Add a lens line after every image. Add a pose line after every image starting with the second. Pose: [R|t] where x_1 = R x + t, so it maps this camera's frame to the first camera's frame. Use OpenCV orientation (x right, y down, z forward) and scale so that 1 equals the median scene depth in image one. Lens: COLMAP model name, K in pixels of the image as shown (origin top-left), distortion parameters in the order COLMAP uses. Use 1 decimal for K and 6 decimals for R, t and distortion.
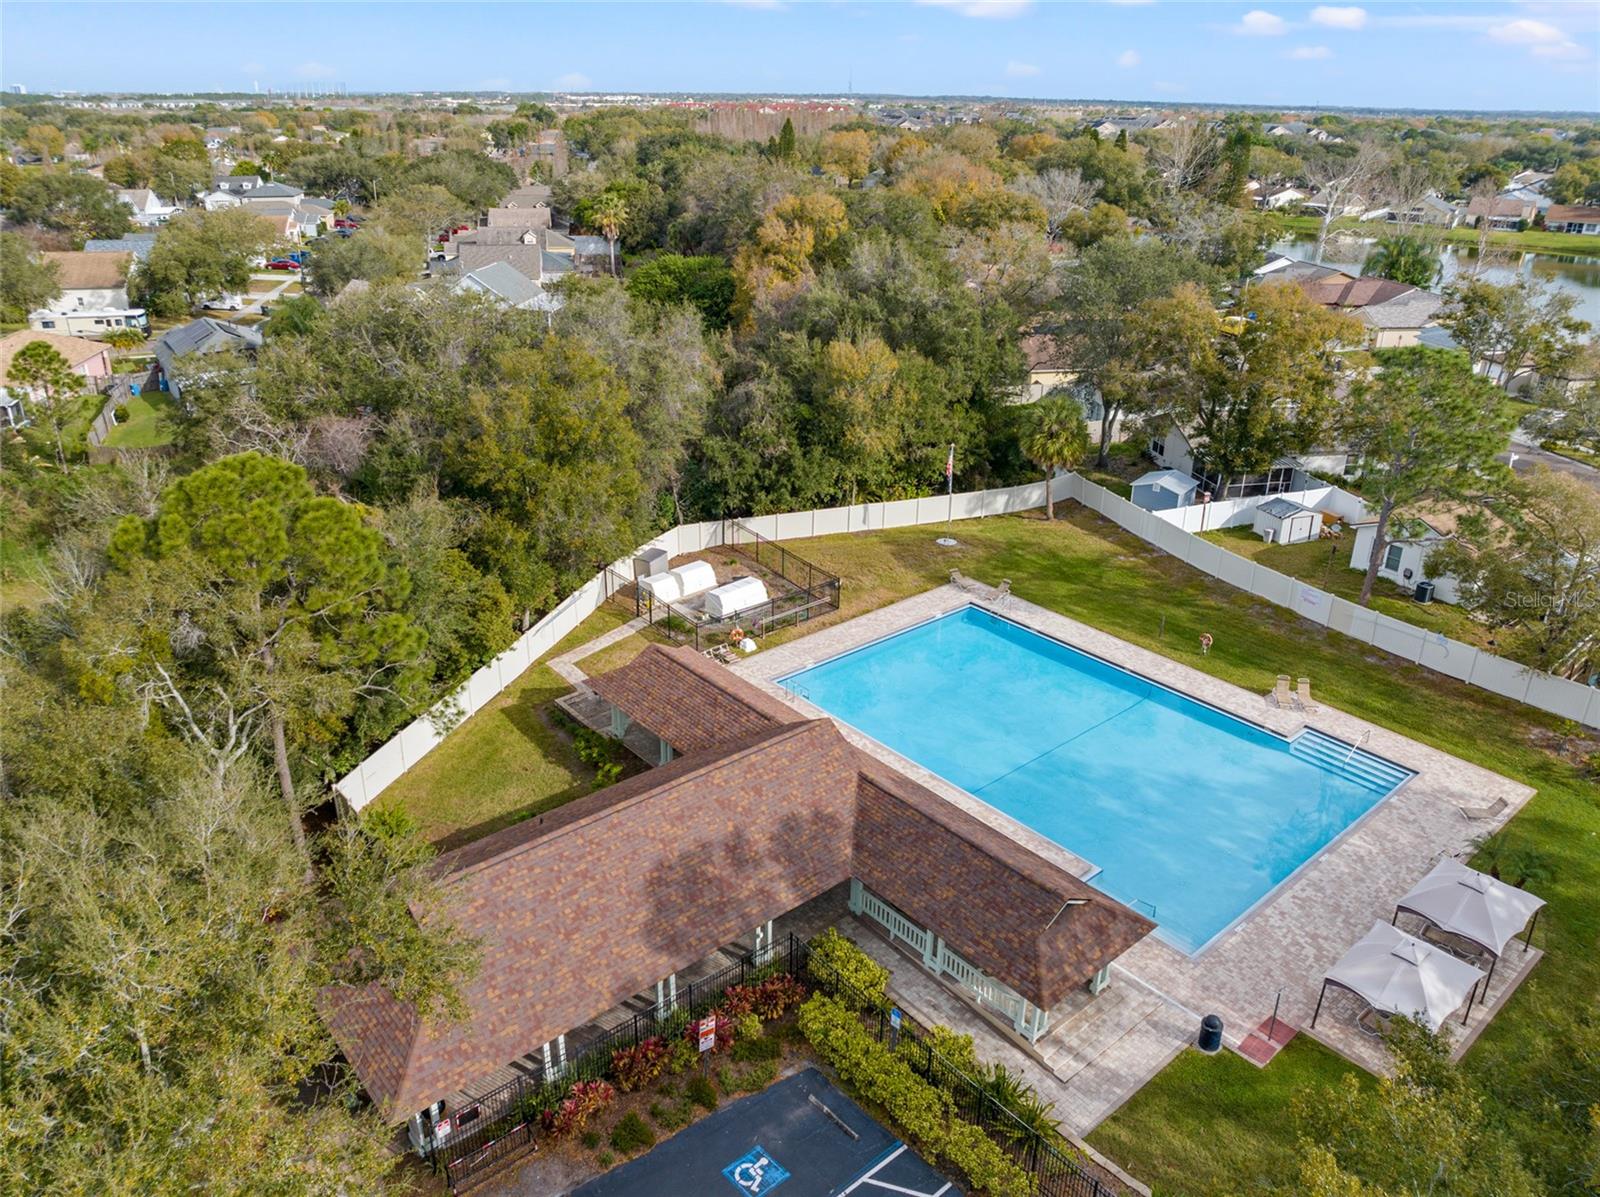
lens RADIAL K [[1127.0, 0, 800.0], [0, 1127.0, 598.5], [0, 0, 1]] dist [-0.033620, -0.002577]
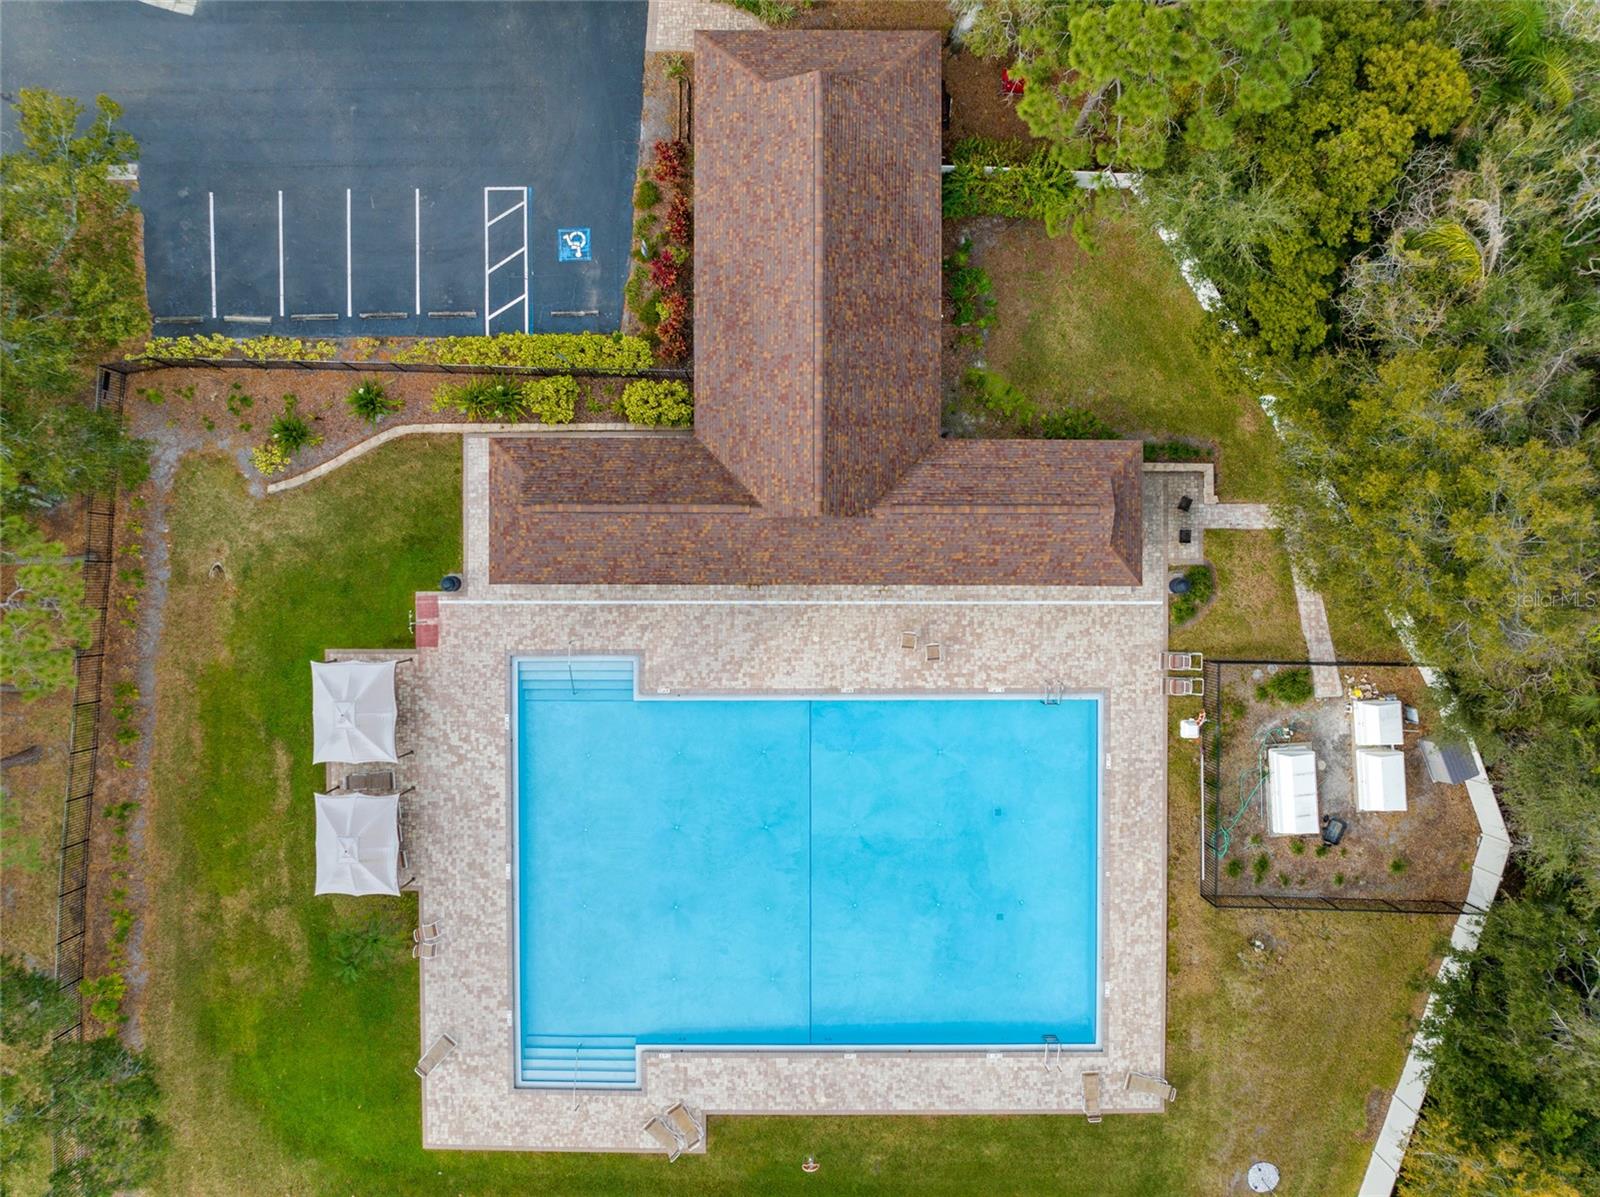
lens RADIAL K [[1127.0, 0, 800.0], [0, 1127.0, 598.5], [0, 0, 1]] dist [-0.033620, -0.002577]
pose [[-0.654077, 0.756384, -0.008172, 0.090405], [-0.322753, -0.269294, 0.907365, -0.730167], [0.684116, 0.596124, 0.420264, 0.552692]]
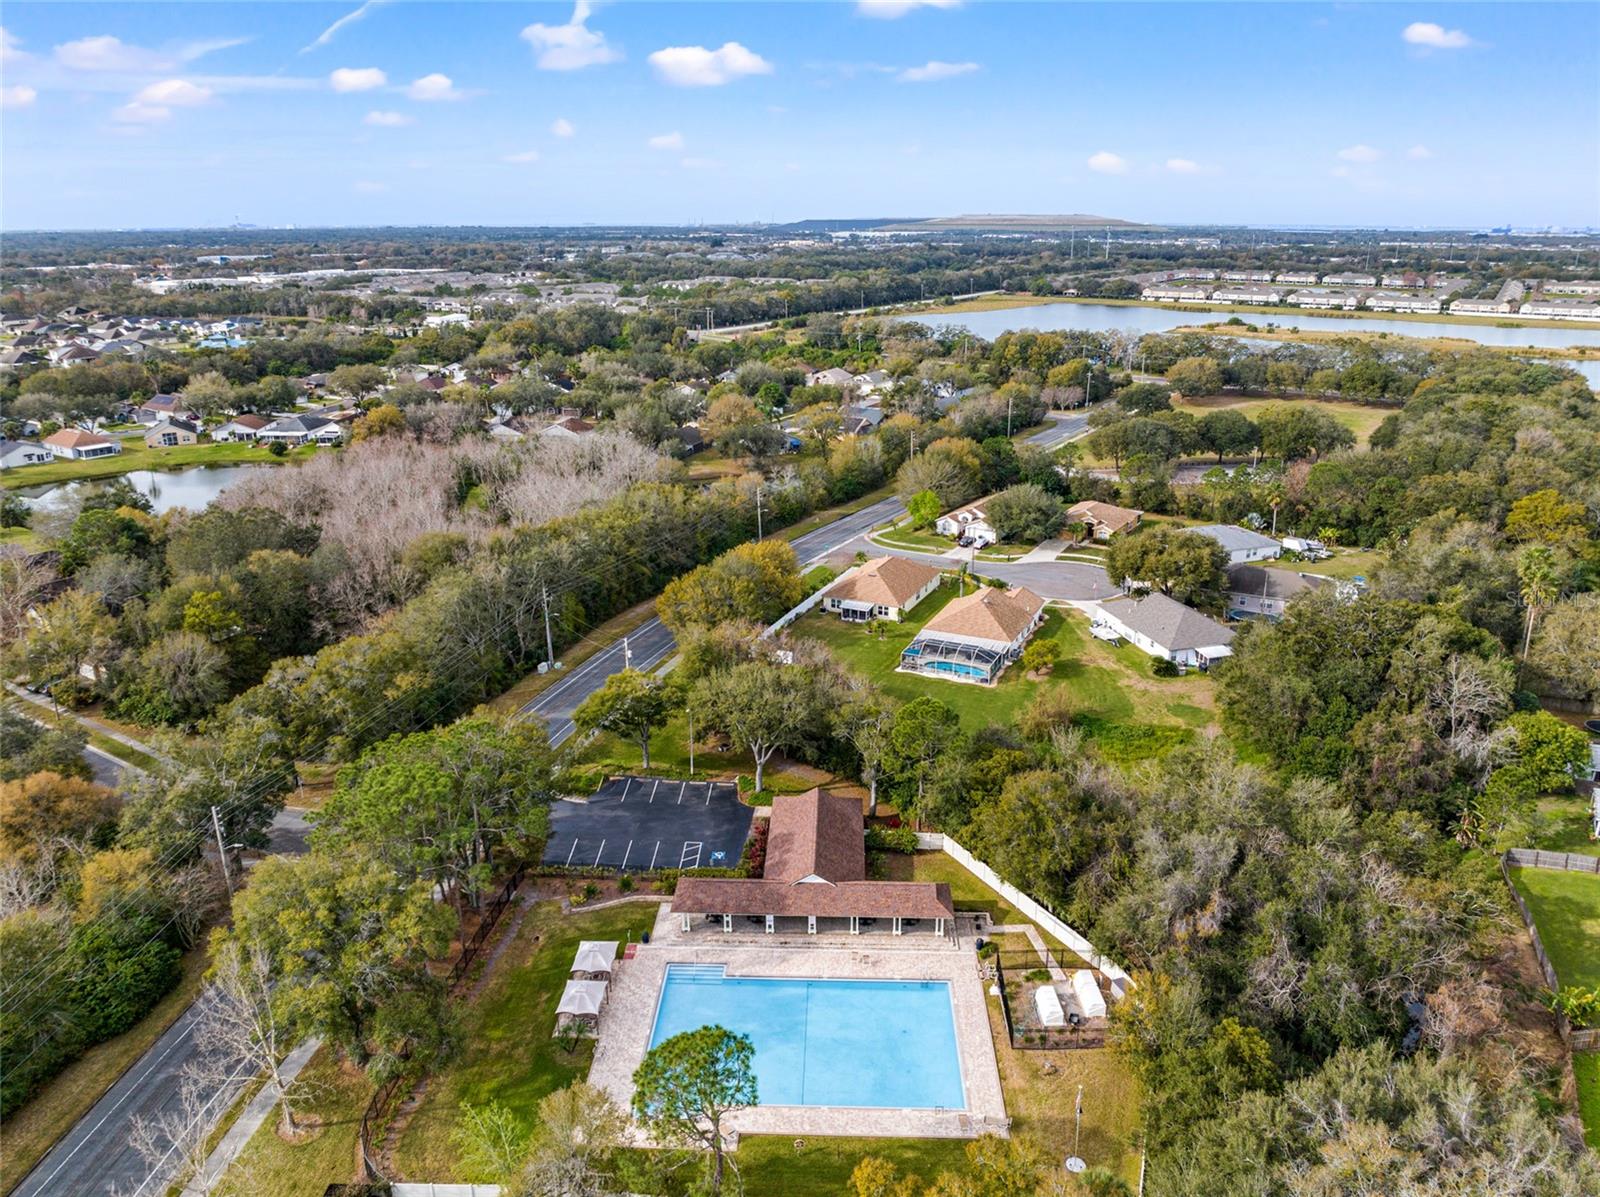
lens RADIAL K [[1127.0, 0, 800.0], [0, 1127.0, 598.5], [0, 0, 1]] dist [-0.033620, -0.002577]
pose [[-0.682149, 0.224784, -0.695806, 1.472732], [-0.304773, 0.777574, 0.549992, -1.548393], [0.664670, 0.587239, -0.461913, 1.595817]]
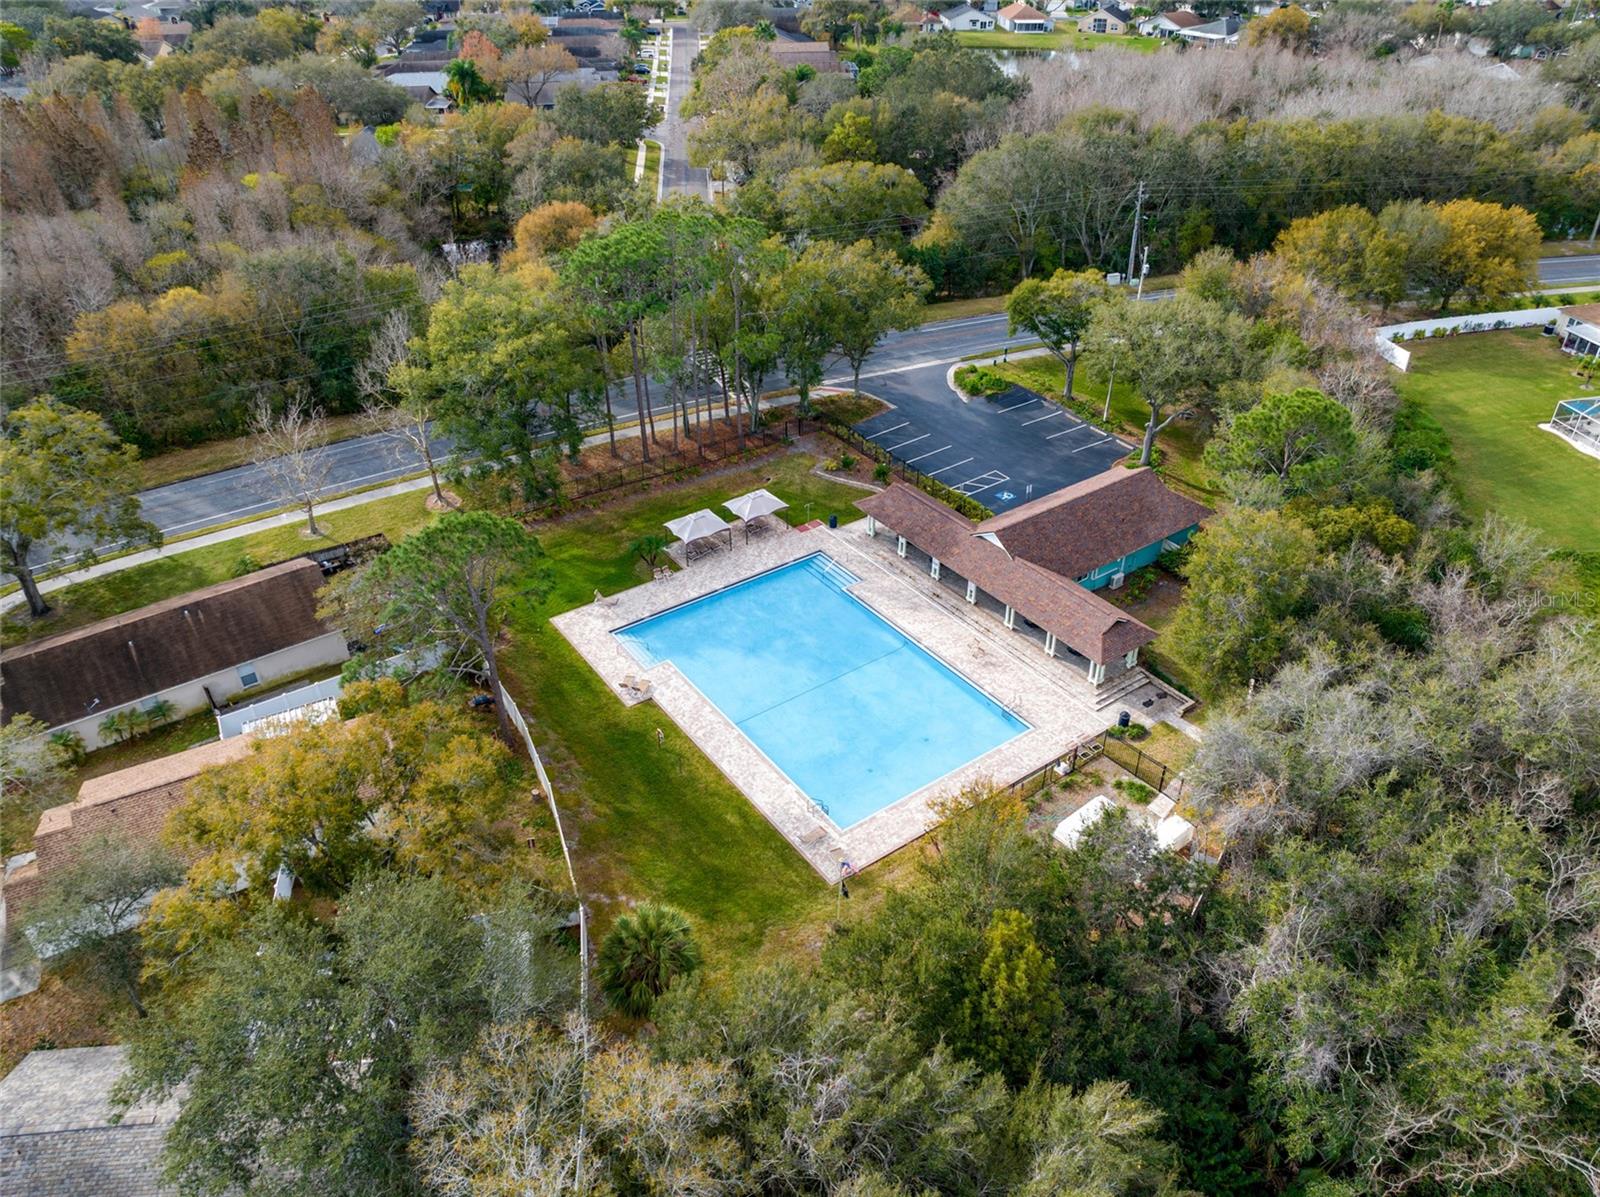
lens RADIAL K [[1127.0, 0, 800.0], [0, 1127.0, 598.5], [0, 0, 1]] dist [-0.033620, -0.002577]
pose [[-0.995426, -0.056935, 0.076723, 0.177702], [0.035278, 0.527257, 0.848973, -1.304211], [-0.088789, 0.847796, -0.522836, 1.903959]]
